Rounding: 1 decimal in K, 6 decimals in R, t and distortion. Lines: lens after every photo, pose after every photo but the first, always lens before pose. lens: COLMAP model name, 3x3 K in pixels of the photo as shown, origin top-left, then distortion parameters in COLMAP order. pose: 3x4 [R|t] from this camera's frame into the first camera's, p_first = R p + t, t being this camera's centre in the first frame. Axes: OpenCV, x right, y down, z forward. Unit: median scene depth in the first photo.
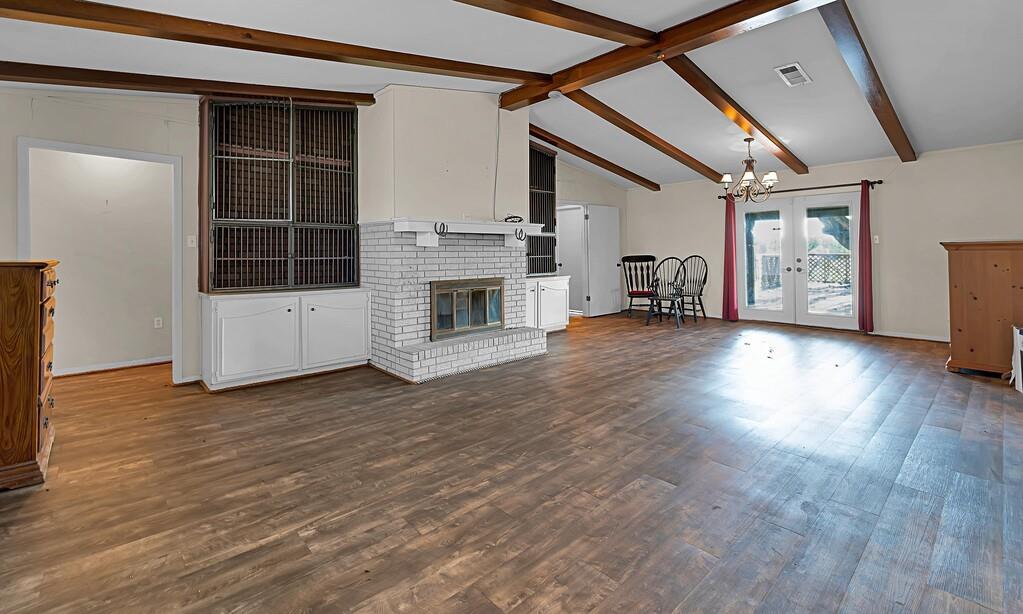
lens RADIAL K [[453.2, 0, 511.7], [0, 453.2, 257.3], [0, 0, 1]] dist [0.002274, 0.000204]
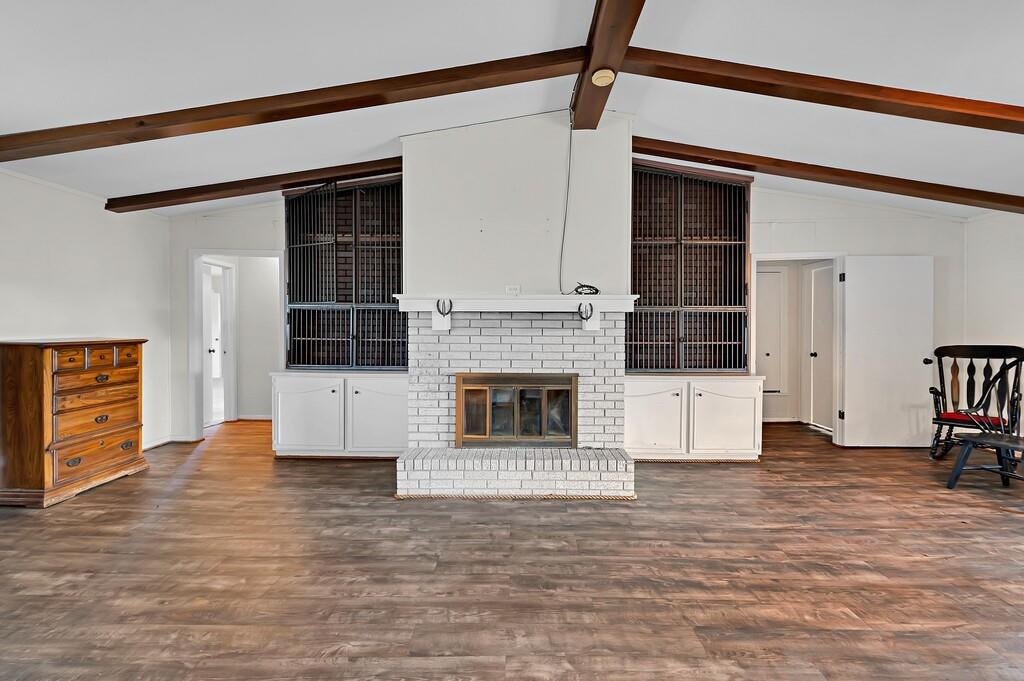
lens RADIAL K [[435.8, 0, 512.0], [0, 435.8, 340.5], [0, 0, 1]] dist [-0.002614, 0.000033]
pose [[0.732037, 0.032018, -0.680512, 0.393476], [-0.016601, 0.999437, 0.029164, -0.026777], [0.681063, -0.010052, 0.732156, 0.478469]]
